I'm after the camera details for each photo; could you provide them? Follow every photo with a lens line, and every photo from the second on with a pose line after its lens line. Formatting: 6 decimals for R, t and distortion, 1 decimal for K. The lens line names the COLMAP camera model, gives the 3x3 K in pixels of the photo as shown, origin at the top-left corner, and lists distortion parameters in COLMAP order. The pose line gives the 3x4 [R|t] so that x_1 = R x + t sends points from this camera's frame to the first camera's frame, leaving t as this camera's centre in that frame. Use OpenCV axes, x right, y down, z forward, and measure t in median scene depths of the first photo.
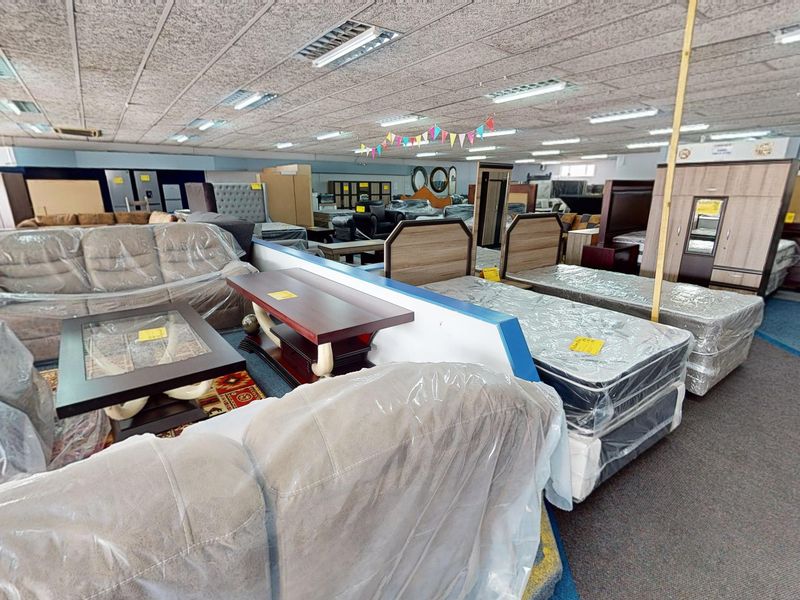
lens RADIAL K [[388.8, 0, 399.6], [0, 388.8, 300.7], [0, 0, 1]] dist [0.001415, -0.001103]
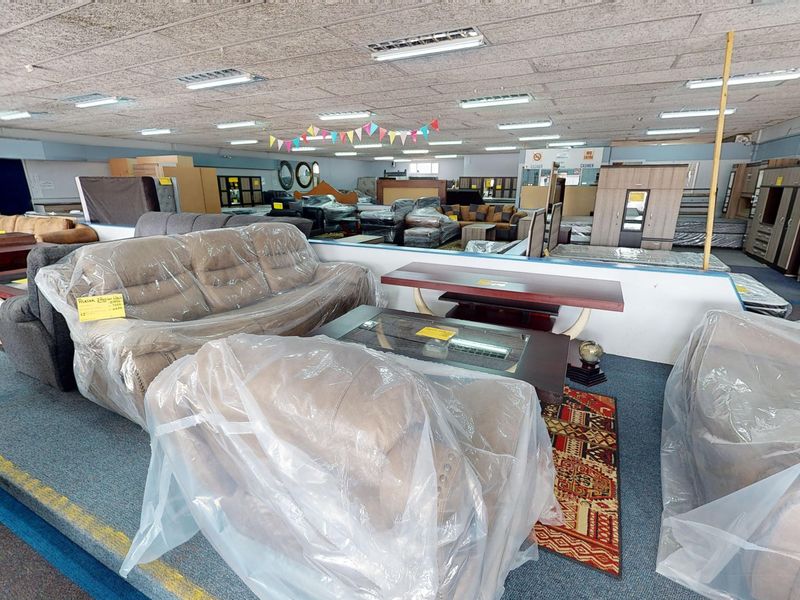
lens RADIAL K [[388.8, 0, 401.4], [0, 388.8, 299.1], [0, 0, 1]] dist [0.001415, -0.001103]
pose [[0.897866, -0.125208, 0.422089, -0.165862], [0.122311, 0.991907, 0.034058, -0.006519], [-0.422938, 0.021047, 0.905914, 0.023395]]
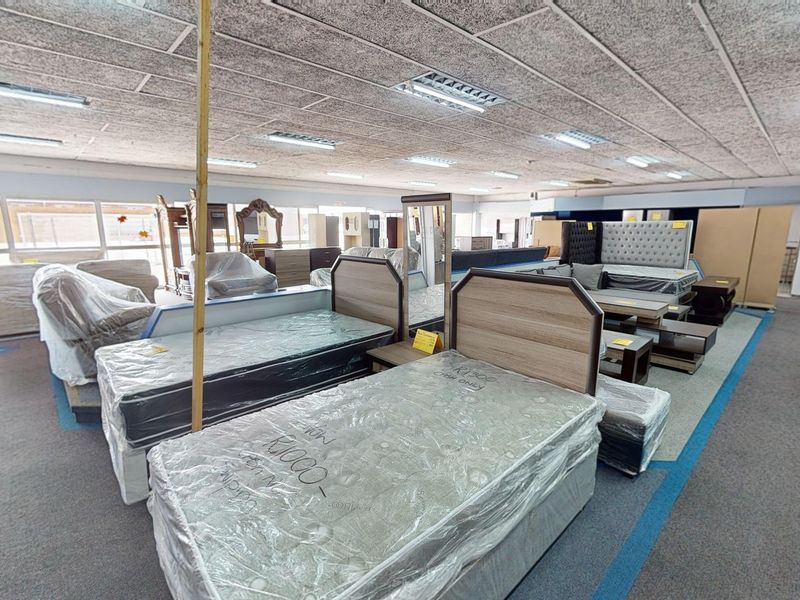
lens RADIAL K [[388.8, 0, 401.7], [0, 388.8, 298.1], [0, 0, 1]] dist [0.001415, -0.001103]
pose [[0.107249, 0.182530, -0.977333, 0.852060], [-0.276853, 0.949606, 0.146971, -0.216190], [0.954908, 0.254816, 0.152378, 0.731259]]
